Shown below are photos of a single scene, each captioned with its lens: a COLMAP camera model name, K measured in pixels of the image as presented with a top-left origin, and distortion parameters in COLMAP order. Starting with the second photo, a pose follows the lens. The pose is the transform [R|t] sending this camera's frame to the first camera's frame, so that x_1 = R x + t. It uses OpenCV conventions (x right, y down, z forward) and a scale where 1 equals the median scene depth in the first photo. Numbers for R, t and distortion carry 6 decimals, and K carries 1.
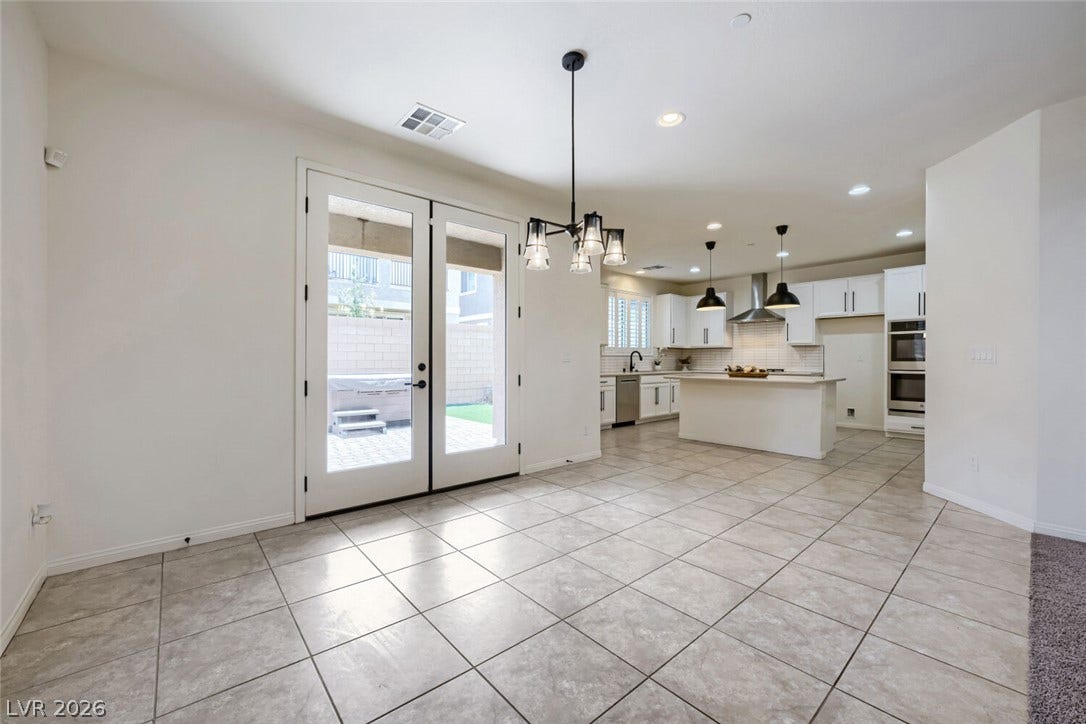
lens RADIAL K [[421.7, 0, 536.6], [0, 421.7, 360.9], [0, 0, 1]] dist [-0.015957, 0.000226]
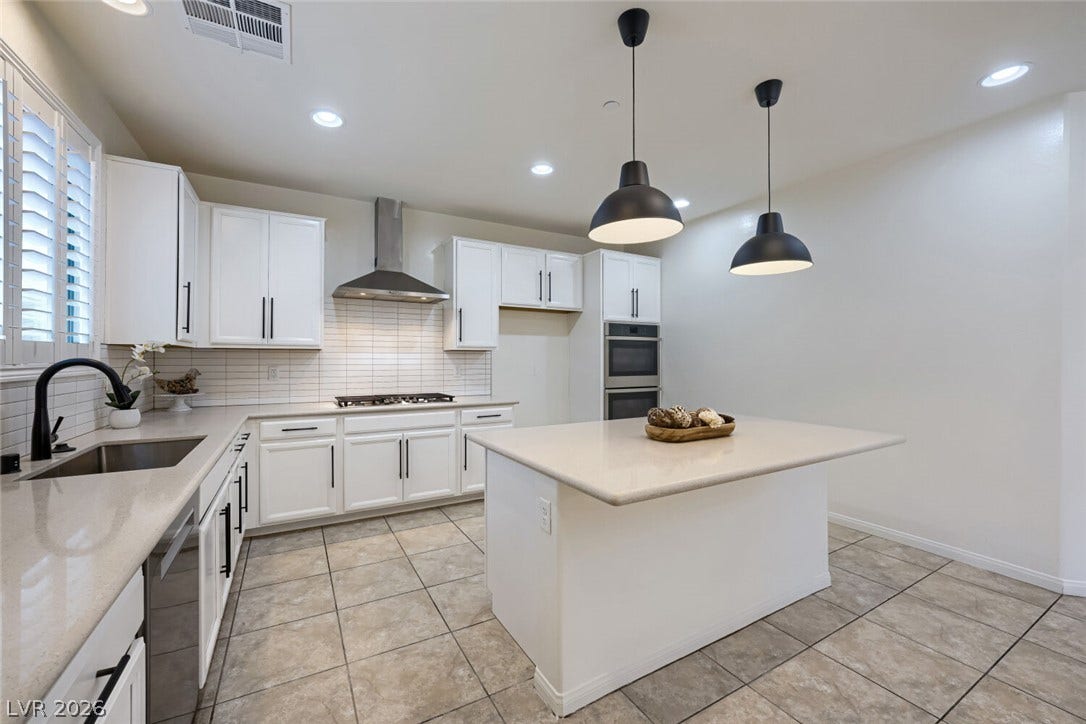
lens RADIAL K [[428.8, 0, 541.0], [0, 428.8, 357.8], [0, 0, 1]] dist [-0.001938, 0.000275]
pose [[0.168532, 0.003702, 0.985689, 0.086110], [0.004466, 0.999980, -0.004520, -0.028285], [-0.985686, 0.005164, 0.168512, 0.966838]]
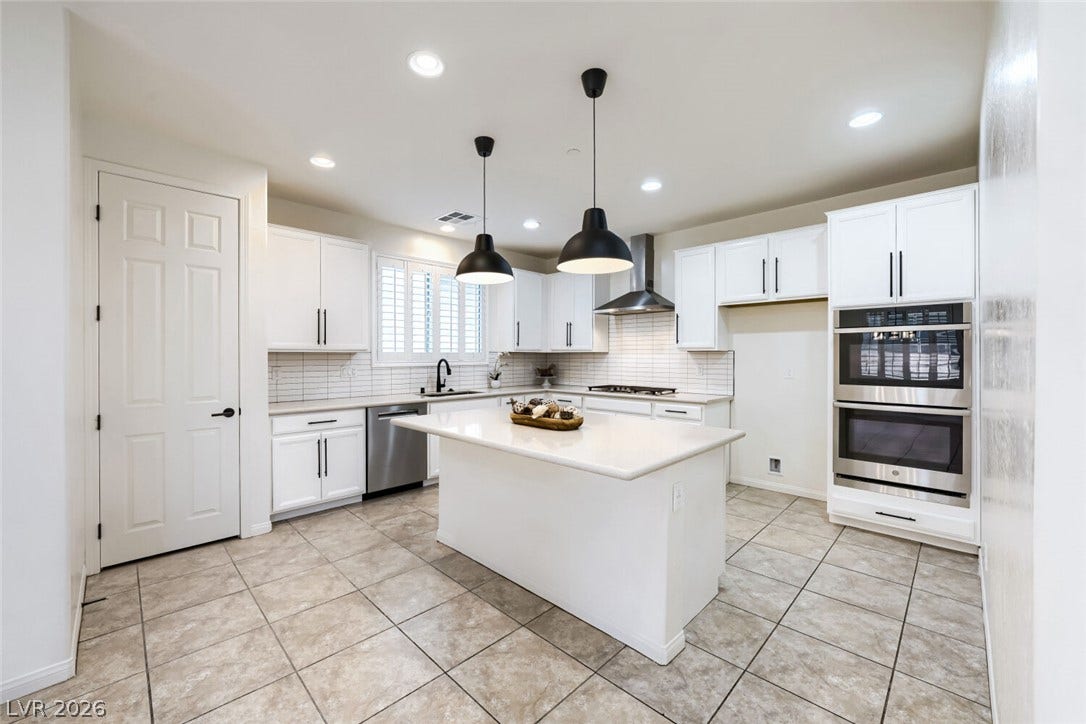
lens RADIAL K [[428.8, 0, 541.0], [0, 428.8, 357.8], [0, 0, 1]] dist [-0.001938, 0.000275]
pose [[0.994785, -0.000852, 0.101992, 0.407118], [0.000931, 0.999999, -0.000731, -0.031824], [-0.101991, 0.000822, 0.994785, 0.484730]]
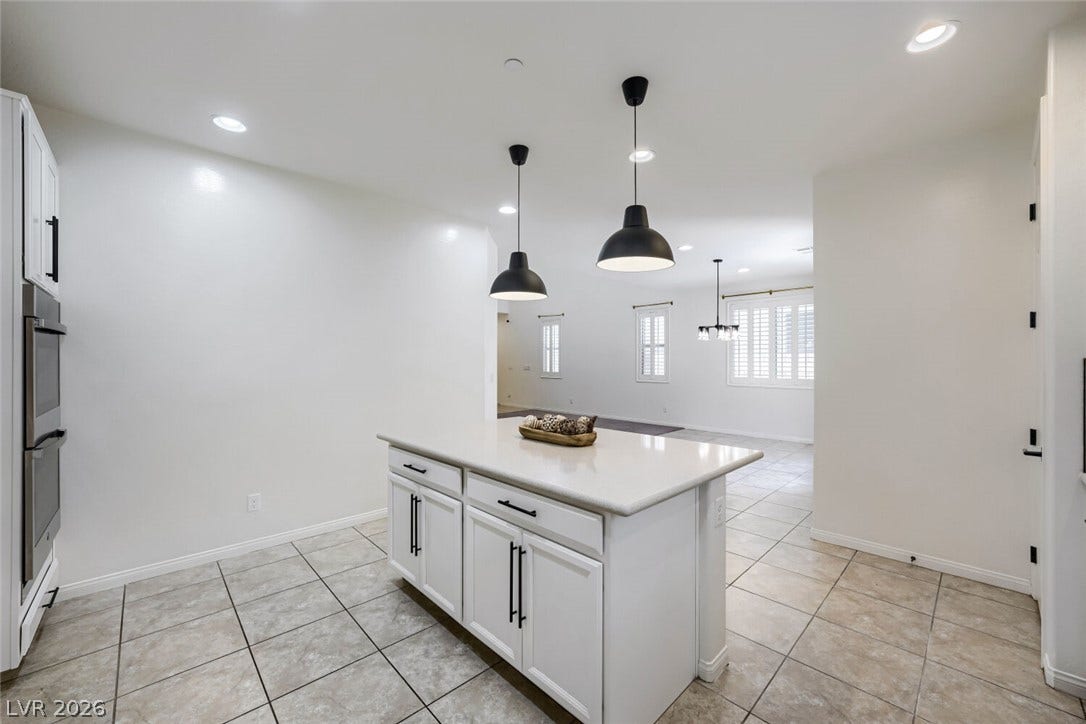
lens RADIAL K [[428.8, 0, 541.0], [0, 428.8, 357.8], [0, 0, 1]] dist [-0.001938, 0.000275]
pose [[-0.997827, -0.003125, -0.065812, 0.497145], [-0.003043, 0.999994, -0.001347, -0.041788], [0.065816, -0.001144, -0.997831, 1.315990]]
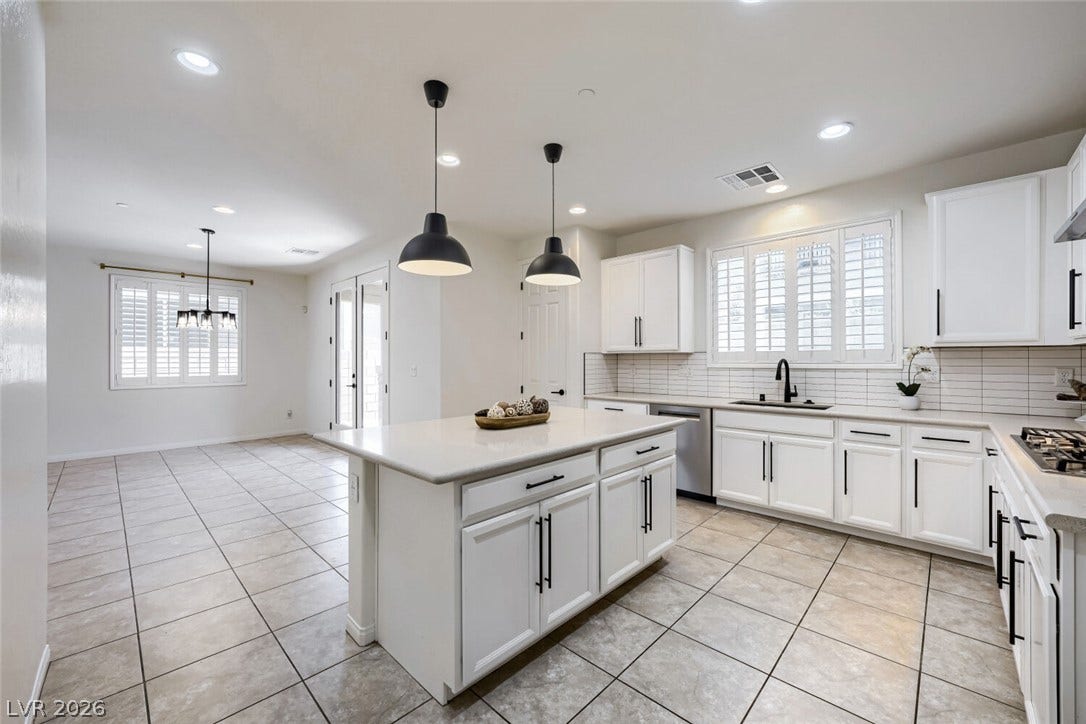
lens RADIAL K [[428.8, 0, 541.0], [0, 428.8, 357.8], [0, 0, 1]] dist [-0.001938, 0.000275]
pose [[0.109122, -0.005172, -0.994015, 0.882378], [-0.001397, 0.999985, -0.005356, -0.028509], [0.994027, 0.001973, 0.109113, 0.892654]]
